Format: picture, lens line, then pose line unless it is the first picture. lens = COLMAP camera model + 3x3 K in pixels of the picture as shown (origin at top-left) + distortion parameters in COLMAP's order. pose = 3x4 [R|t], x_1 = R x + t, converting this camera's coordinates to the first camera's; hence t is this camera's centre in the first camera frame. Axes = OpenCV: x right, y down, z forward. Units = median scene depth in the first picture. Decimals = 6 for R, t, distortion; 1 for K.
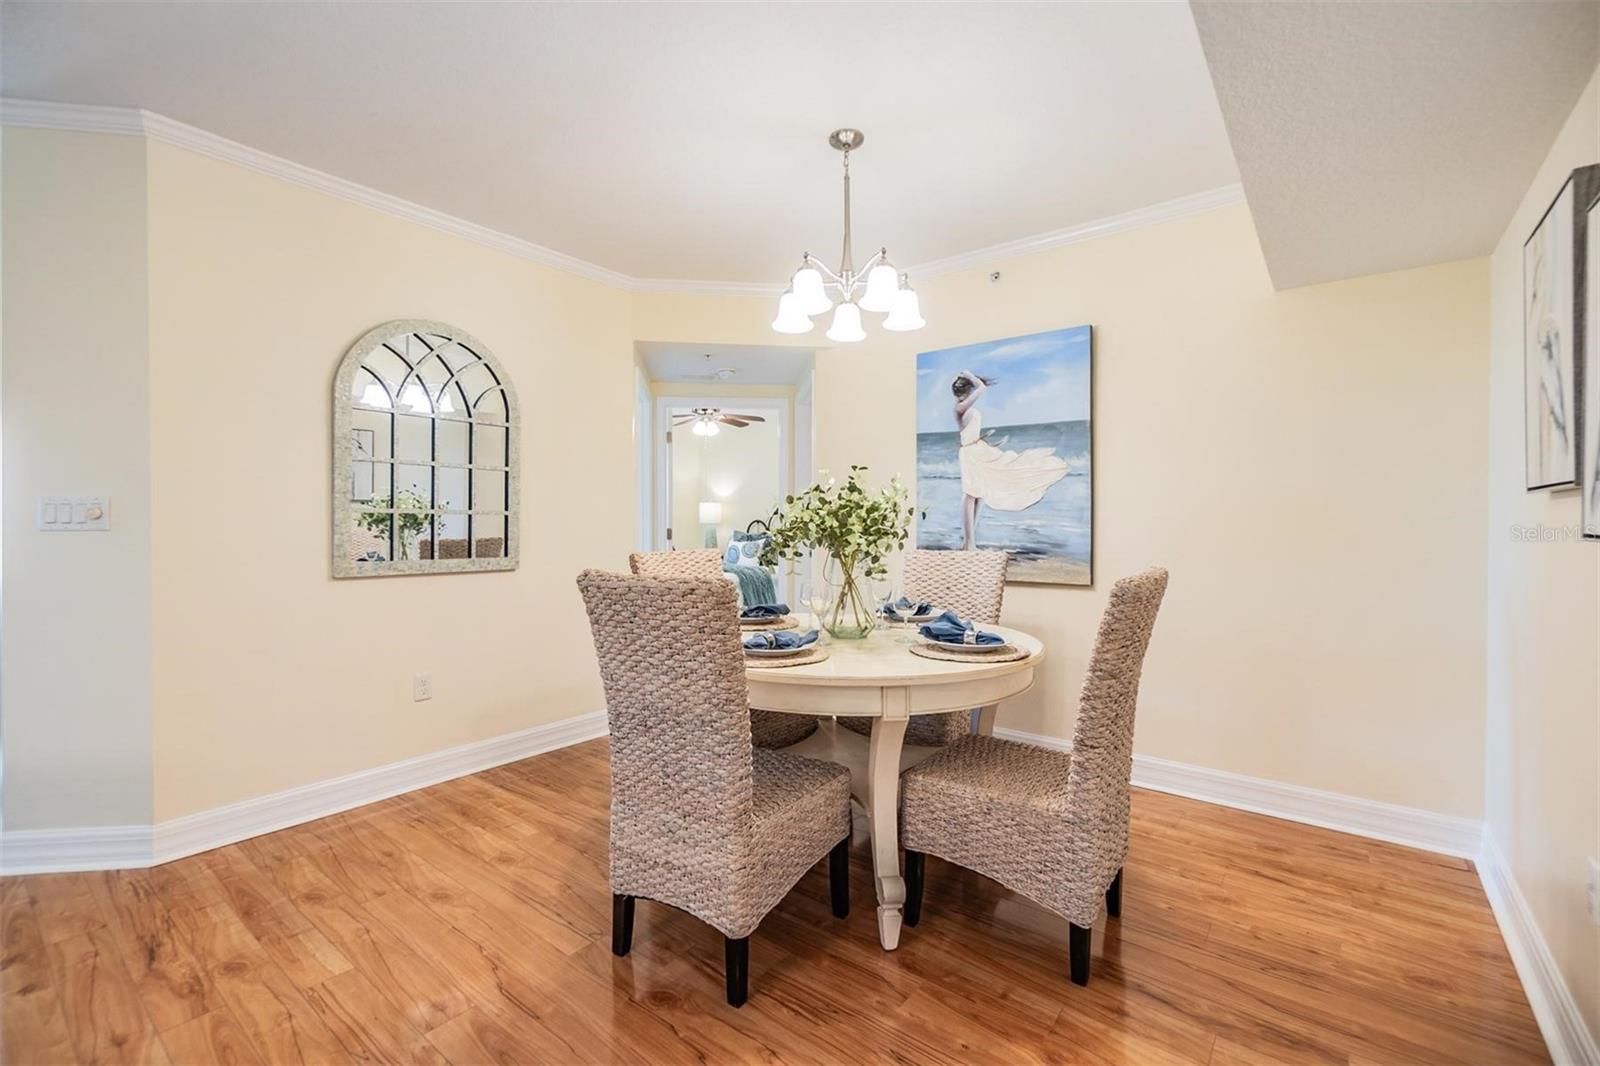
lens RADIAL K [[700.7, 0, 799.6], [0, 700.7, 522.4], [0, 0, 1]] dist [-0.003859, -0.000329]
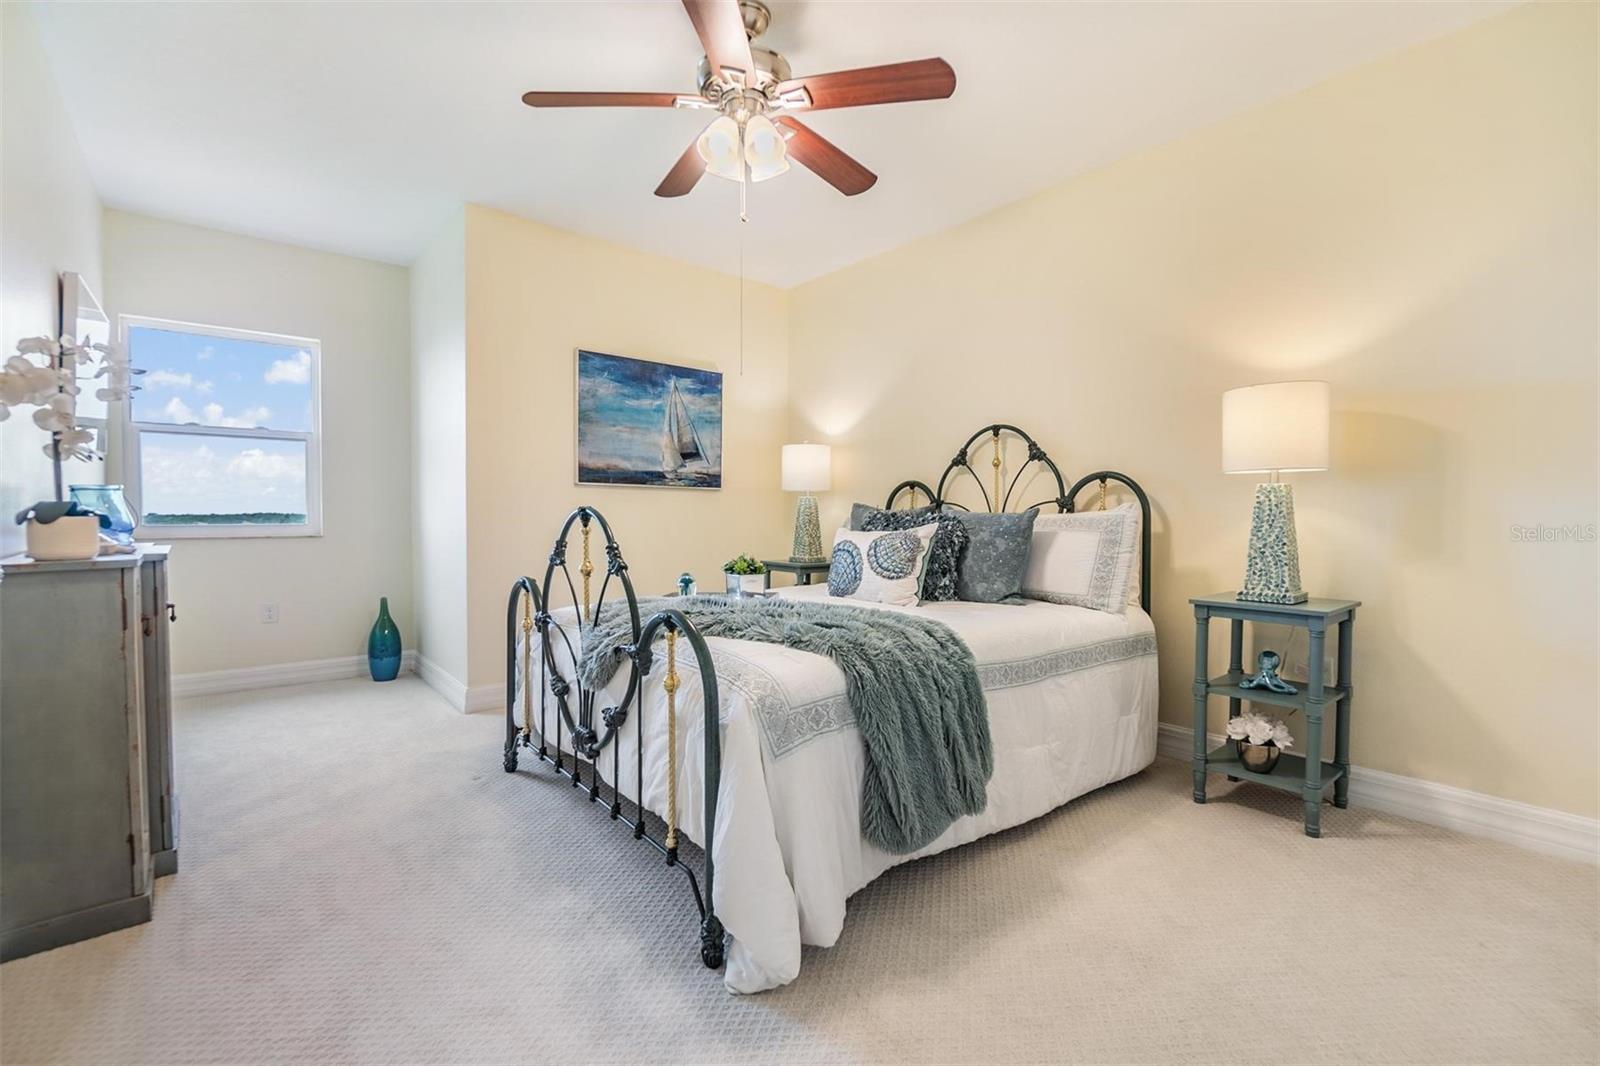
lens RADIAL K [[700.7, 0, 798.4], [0, 700.7, 530.0], [0, 0, 1]] dist [-0.003859, -0.000329]
pose [[0.977943, 0.005164, -0.208807, -0.042533], [-0.000433, 0.999742, 0.022697, 0.018298], [0.208870, -0.022106, 0.977693, 0.627155]]
